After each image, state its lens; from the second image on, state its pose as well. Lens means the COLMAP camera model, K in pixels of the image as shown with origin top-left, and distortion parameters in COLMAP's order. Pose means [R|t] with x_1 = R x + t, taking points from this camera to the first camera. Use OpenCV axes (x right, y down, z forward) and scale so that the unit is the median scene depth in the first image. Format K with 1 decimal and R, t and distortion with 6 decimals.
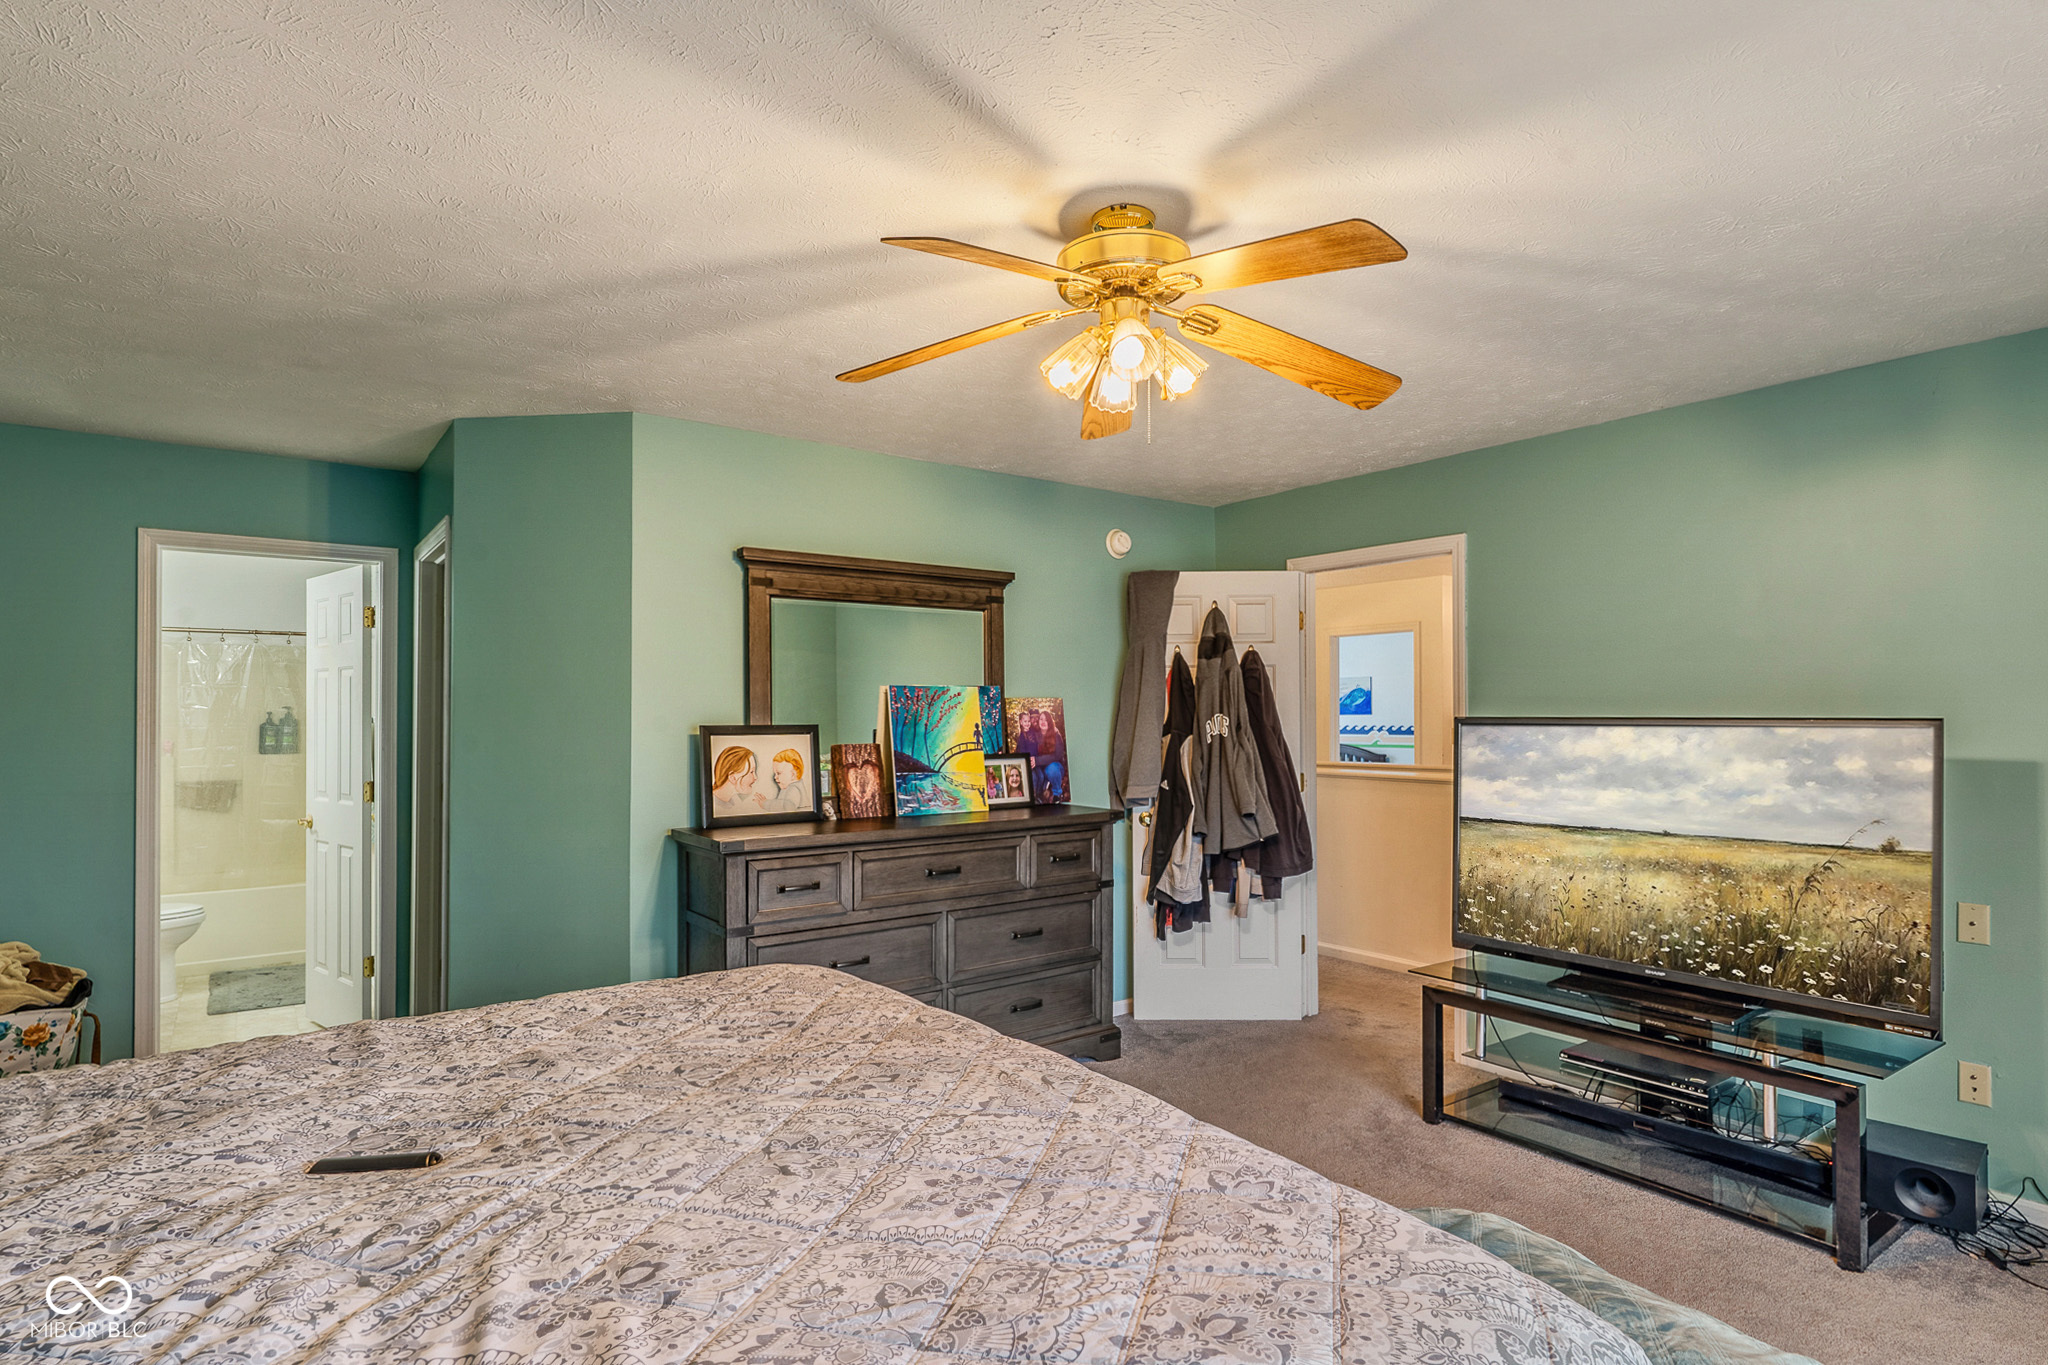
lens RADIAL K [[1069.2, 0, 1026.6], [0, 1069.2, 709.4], [0, 0, 1]] dist [0.001330, 0.000206]
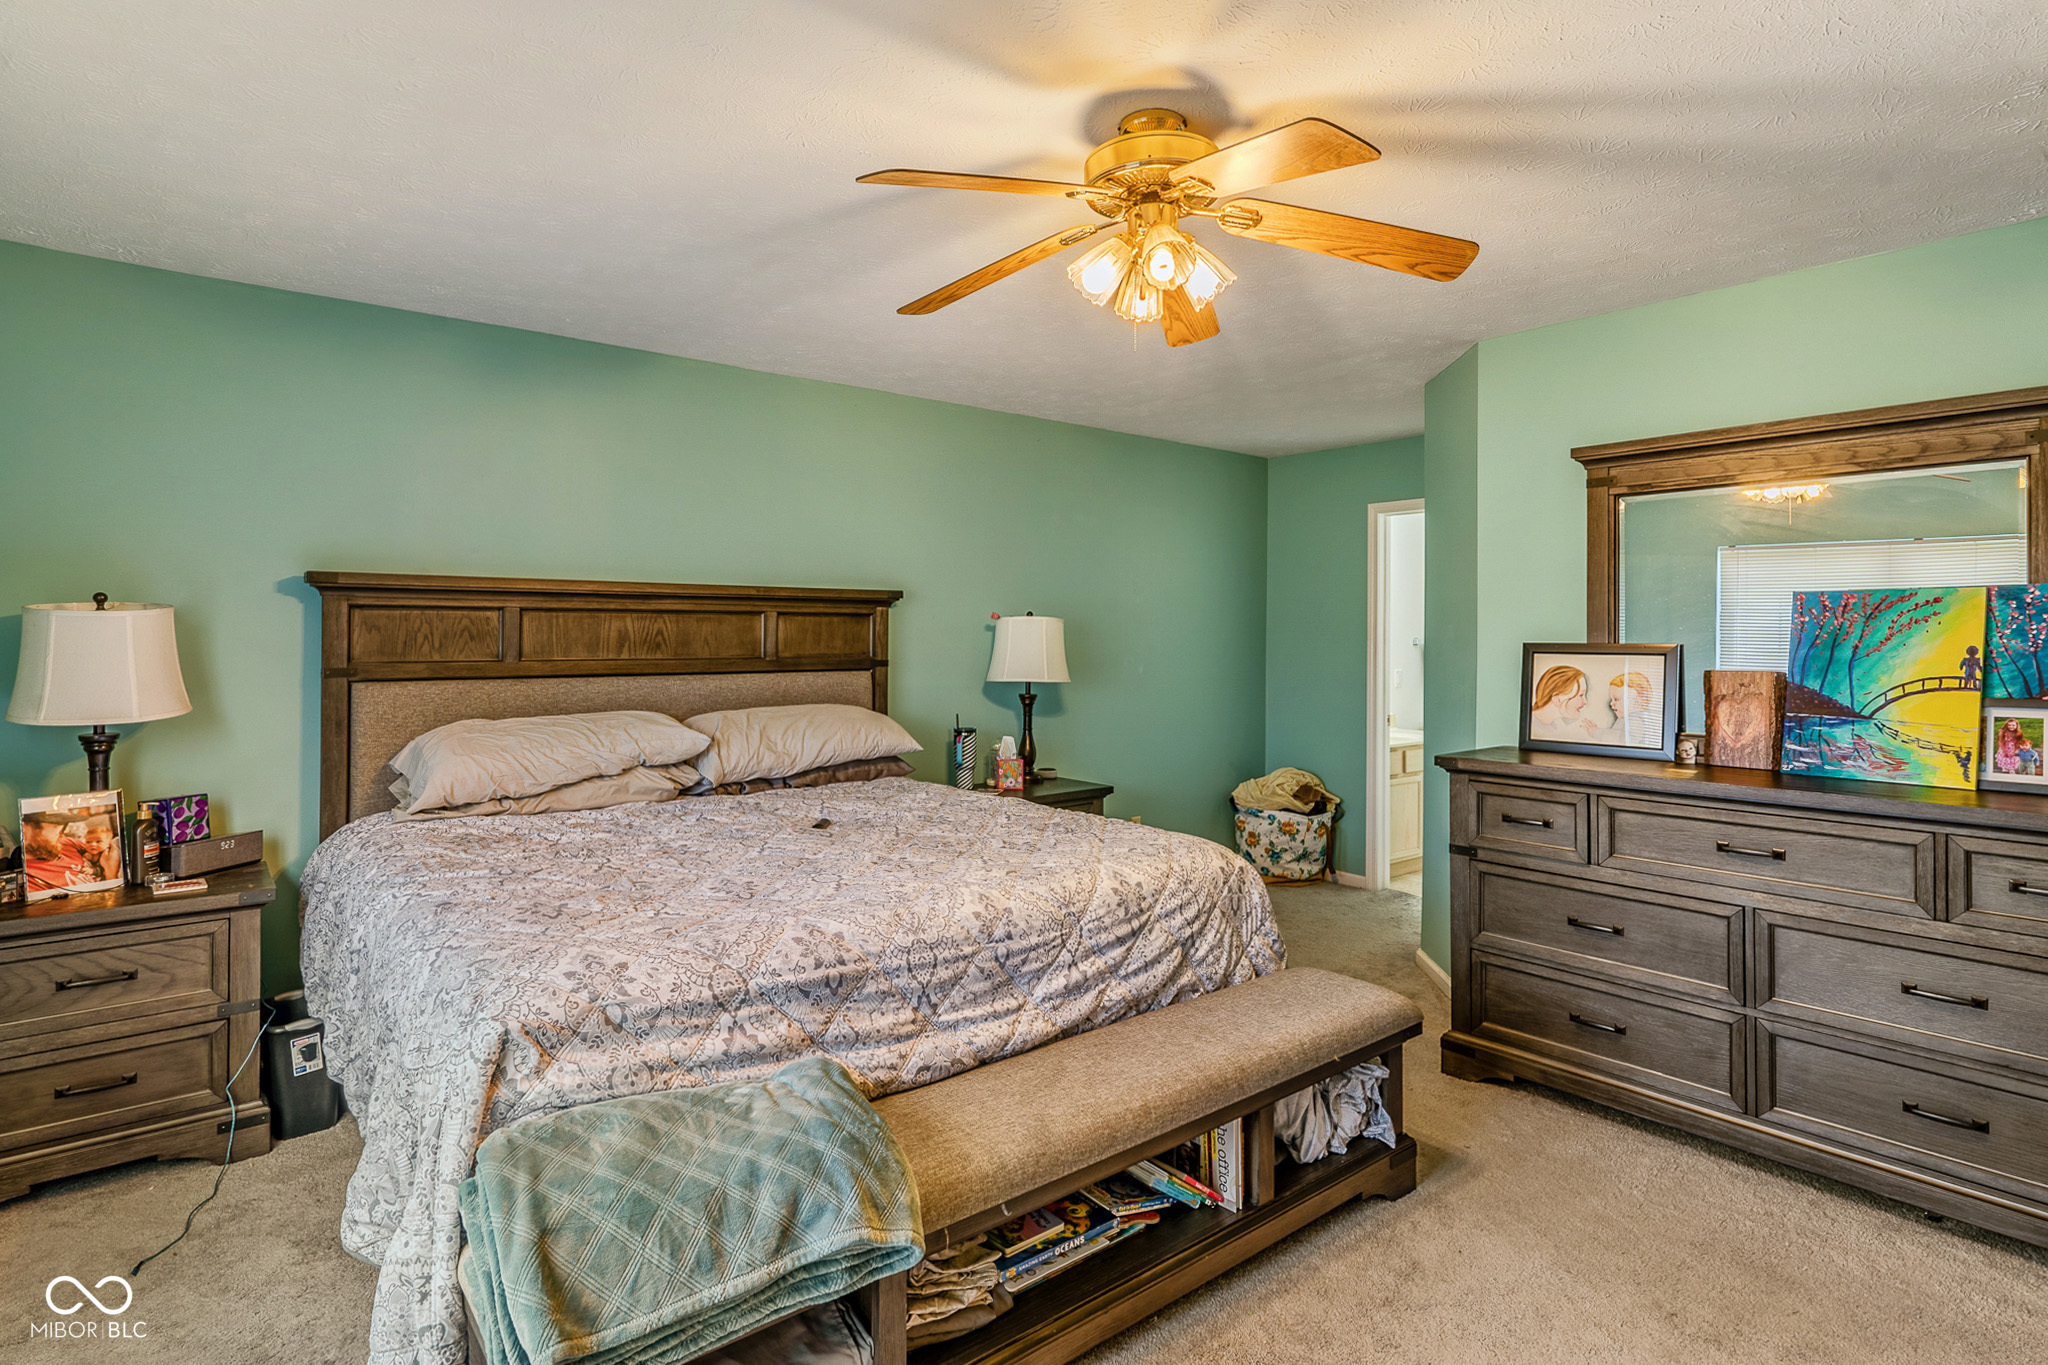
lens RADIAL K [[1044.9, 0, 1025.8], [0, 1044.9, 628.5], [0, 0, 1]] dist [-0.000545, -0.000367]
pose [[0.043644, -0.003185, -0.999042, 0.576091], [0.002182, 0.999993, -0.003093, 0.003684], [0.999045, -0.002045, 0.043651, 0.466838]]
